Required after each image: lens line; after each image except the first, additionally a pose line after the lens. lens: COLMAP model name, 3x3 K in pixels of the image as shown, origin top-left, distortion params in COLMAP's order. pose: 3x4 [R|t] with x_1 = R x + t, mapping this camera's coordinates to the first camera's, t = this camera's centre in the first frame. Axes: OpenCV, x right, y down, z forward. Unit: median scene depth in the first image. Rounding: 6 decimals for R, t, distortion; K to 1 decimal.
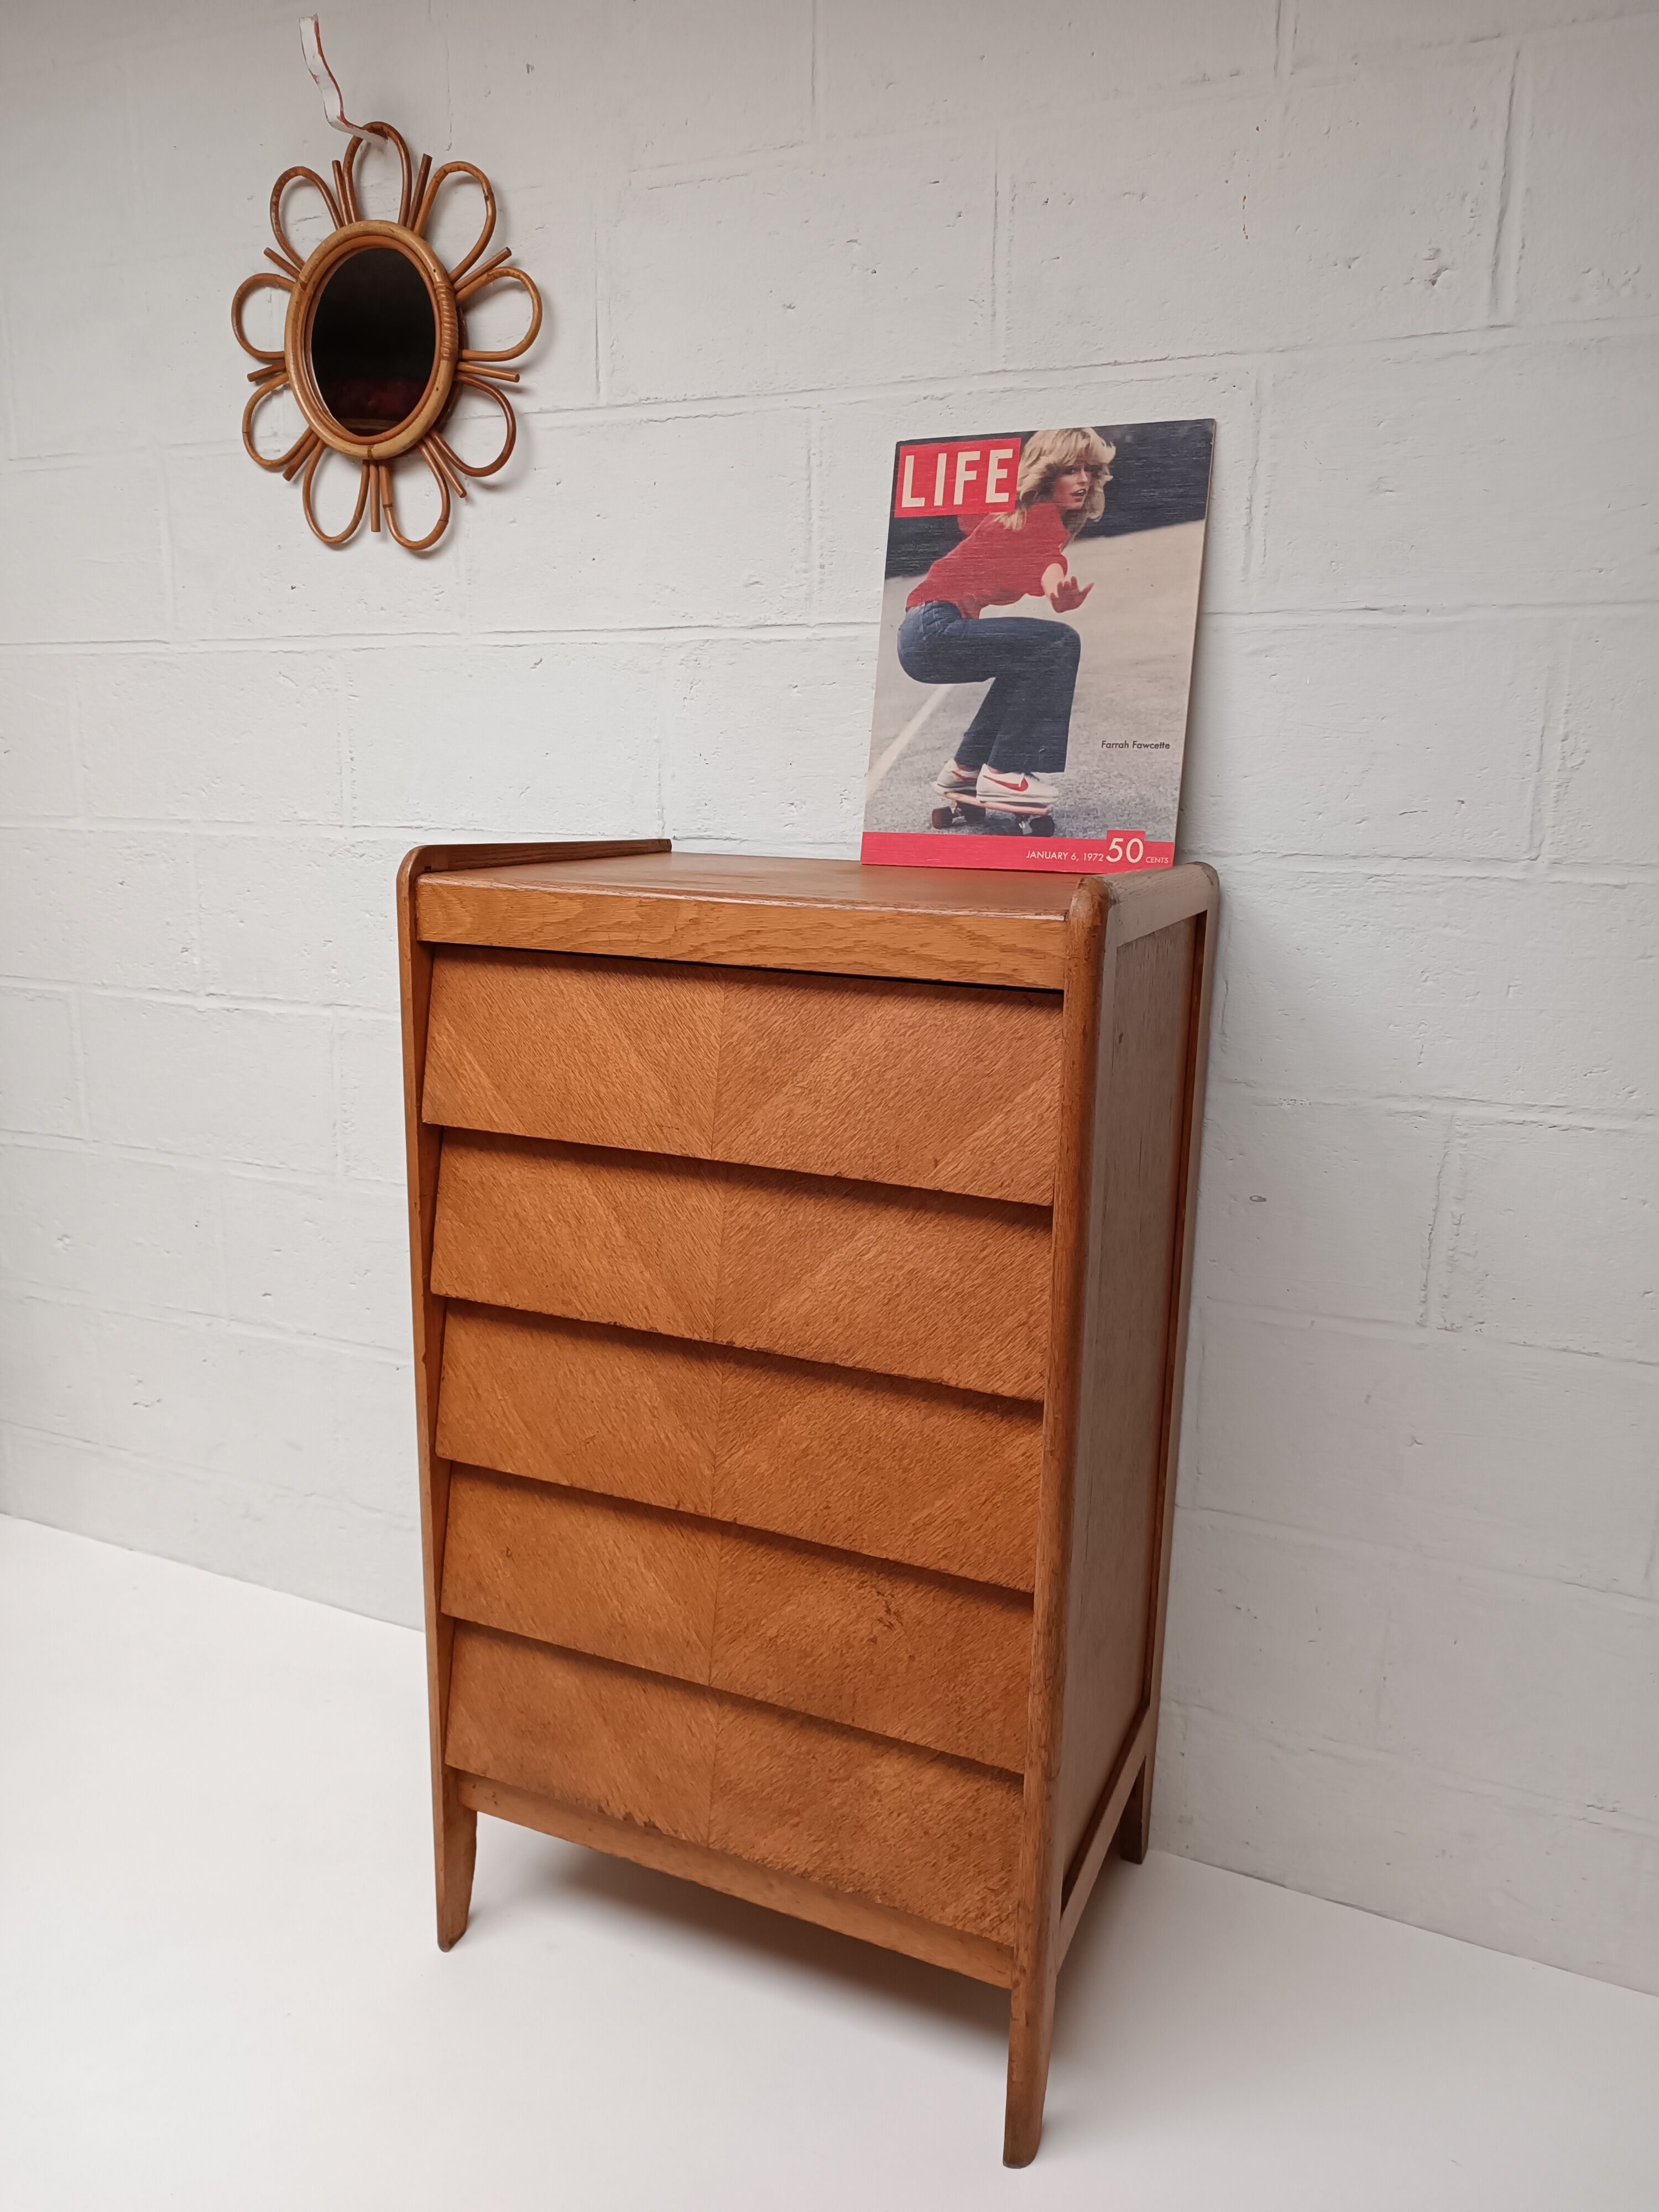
lens RADIAL K [[1589.0, 0, 822.1], [0, 1589.0, 1109.8], [0, 0, 1]] dist [0.047396, -0.071458]
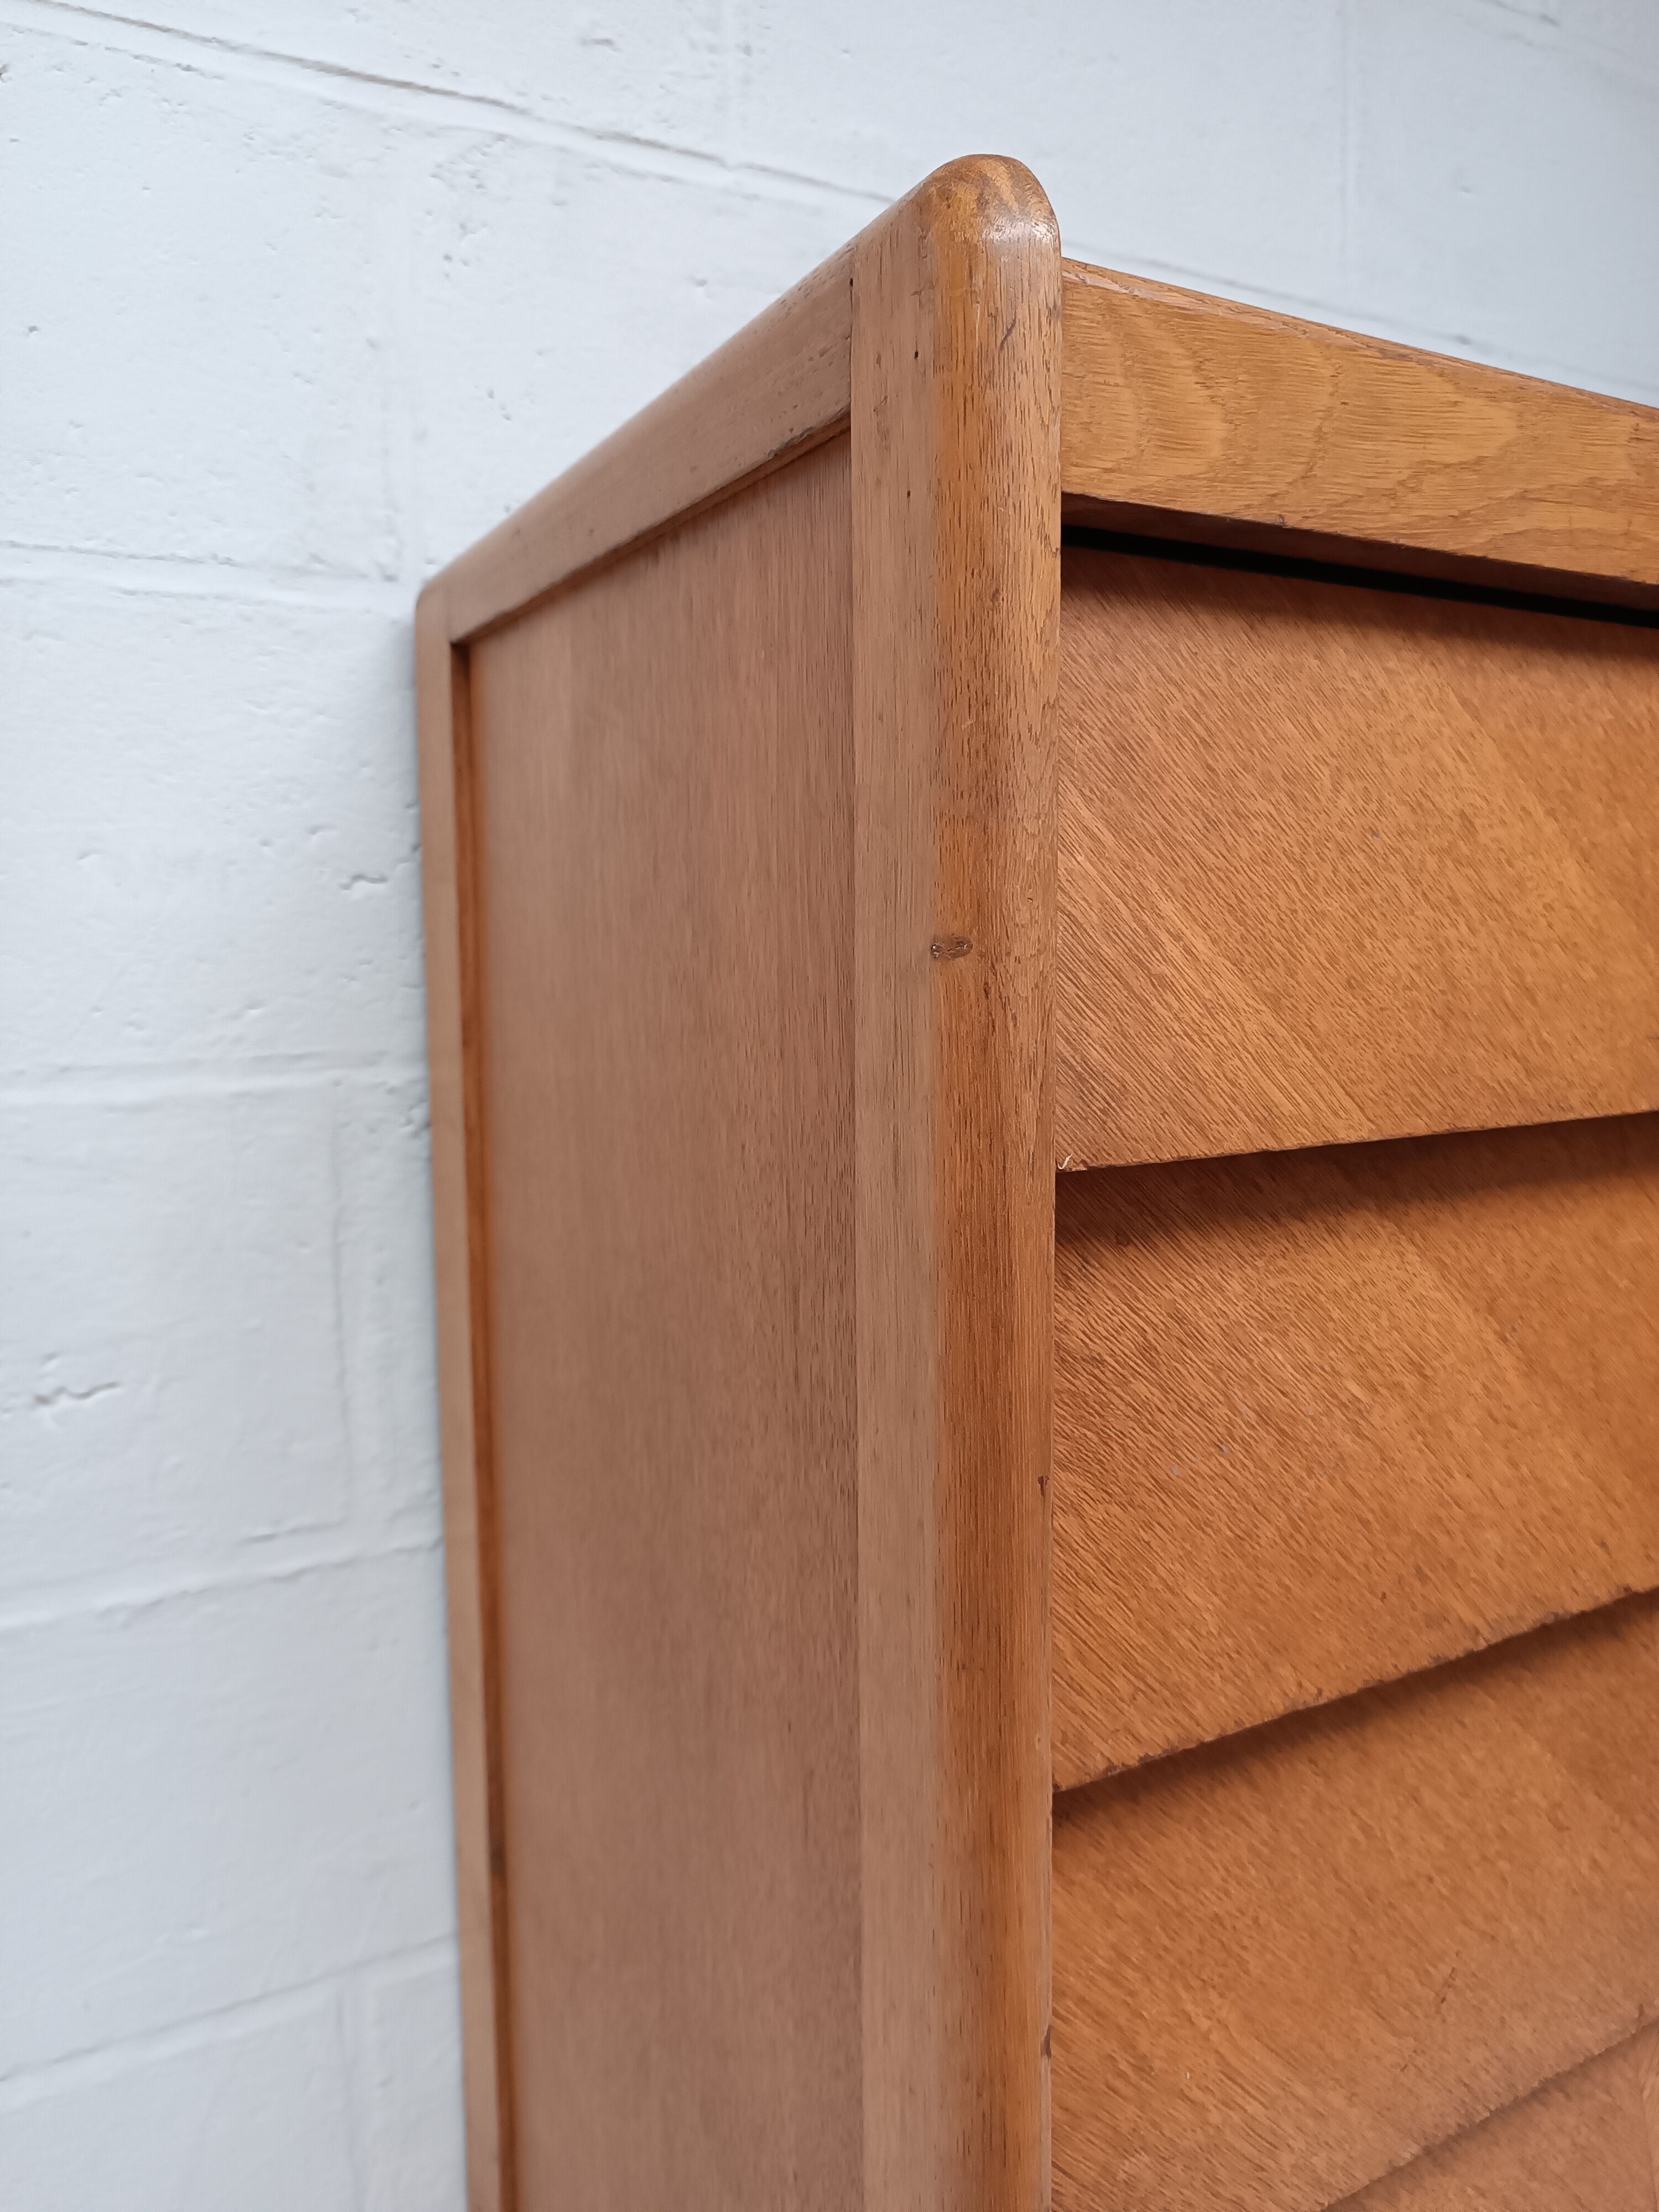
lens RADIAL K [[1621.3, 0, 822.4], [0, 1621.3, 1112.0], [0, 0, 1]] dist [-0.001257, -0.011067]
pose [[0.593769, -0.107419, 0.797433, -0.504467], [0.198271, 0.980023, -0.015617, -0.005790], [-0.779825, 0.167381, 0.603205, 0.878037]]
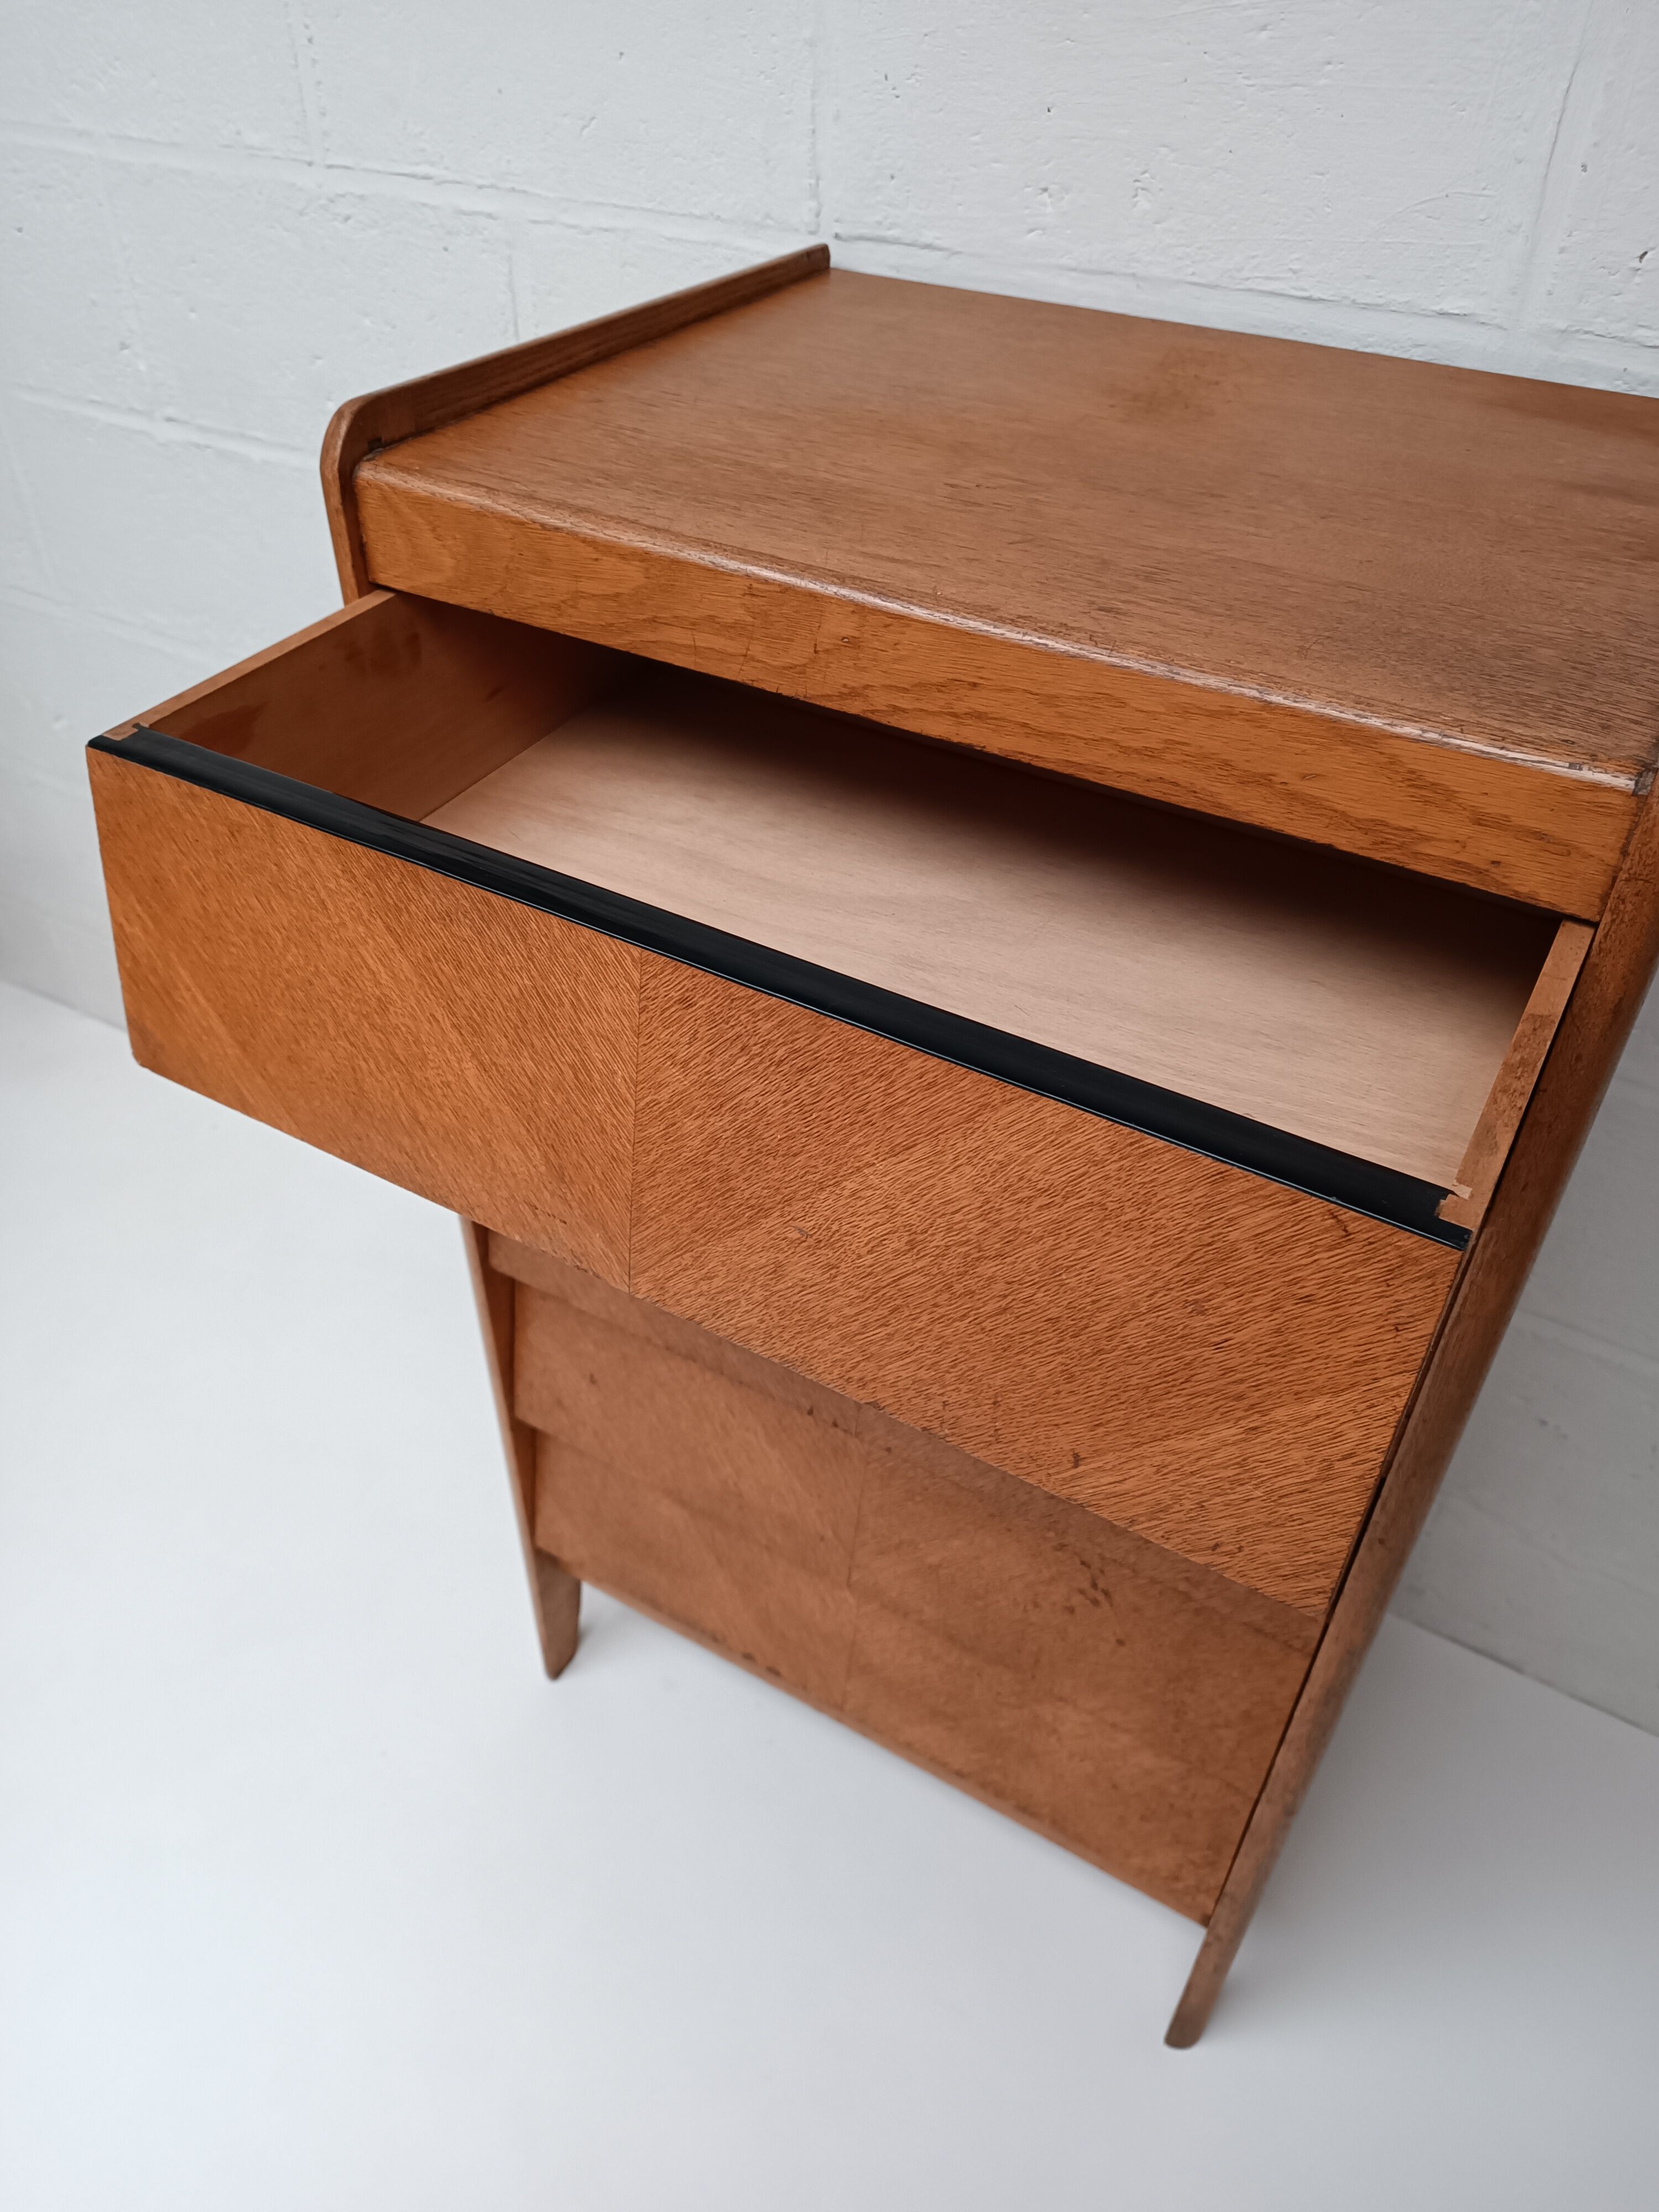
lens RADIAL K [[1601.5, 0, 828.0], [0, 1601.5, 1106.6], [0, 0, 1]] dist [0.014921, -0.021884]
pose [[0.993914, 0.067943, -0.086708, -0.029435], [-0.020170, 0.886074, 0.463104, -0.207252], [0.108294, -0.458537, 0.882052, 0.427575]]
